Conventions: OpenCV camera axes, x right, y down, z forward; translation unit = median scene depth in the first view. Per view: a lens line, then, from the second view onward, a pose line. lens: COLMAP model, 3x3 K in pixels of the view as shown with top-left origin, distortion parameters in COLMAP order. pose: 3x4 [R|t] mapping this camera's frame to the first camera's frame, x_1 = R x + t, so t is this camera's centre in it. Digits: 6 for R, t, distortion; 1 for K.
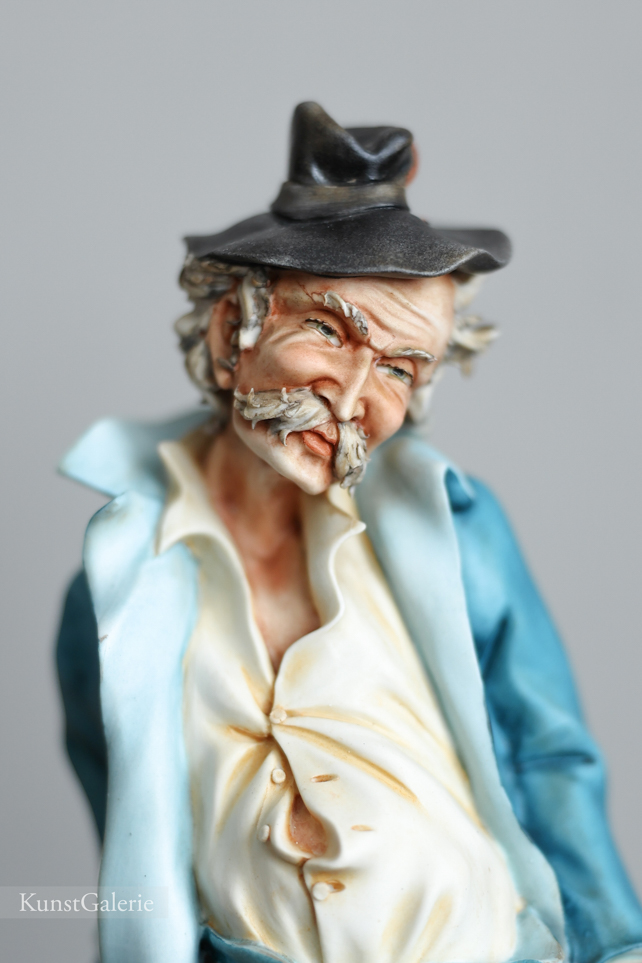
lens RADIAL K [[2278.5, 0, 321.0], [0, 2278.5, 481.5], [0, 0, 1]] dist [-0.004633, -0.170115]
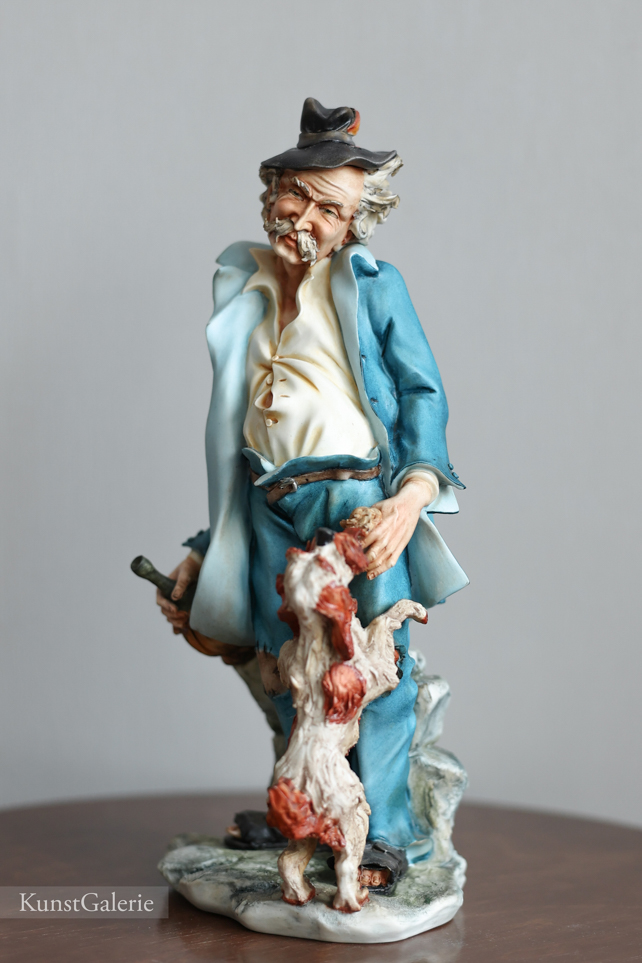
lens RADIAL K [[2503.6, 0, 321.0], [0, 2503.6, 481.5], [0, 0, 1]] dist [-0.052479, -0.418209]
pose [[0.888309, 0.018983, -0.458854, 1.200964], [-0.036550, 0.998898, -0.029433, 0.301990], [0.457790, 0.042917, 0.888024, -1.254813]]
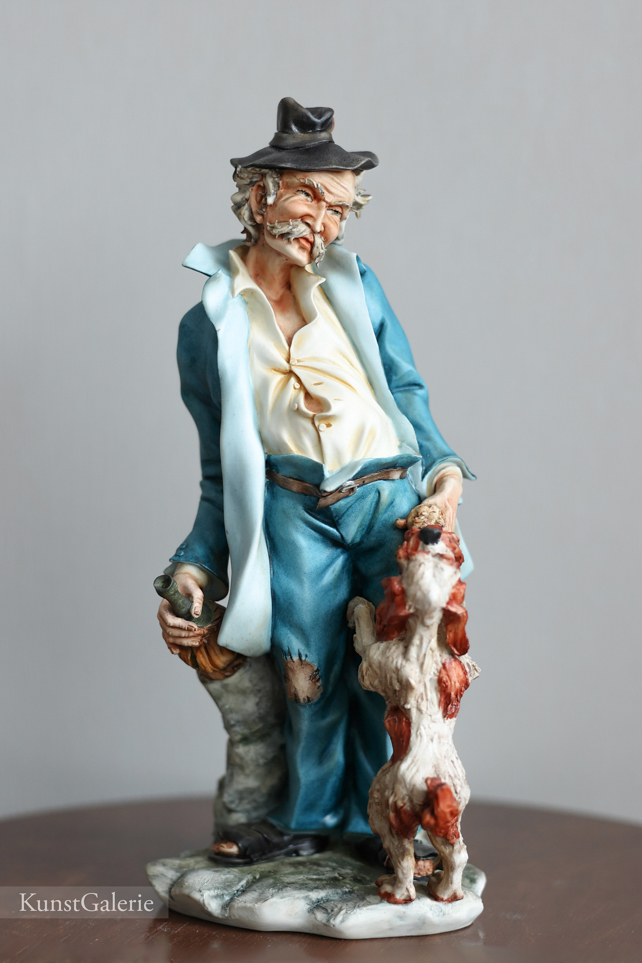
lens RADIAL K [[2503.6, 0, 321.0], [0, 2503.6, 481.5], [0, 0, 1]] dist [-0.052479, -0.418209]
pose [[0.985608, -0.051821, 0.160910, -0.403847], [0.054275, 0.998467, -0.010891, 0.251700], [-0.160099, 0.019468, 0.986909, -1.500500]]
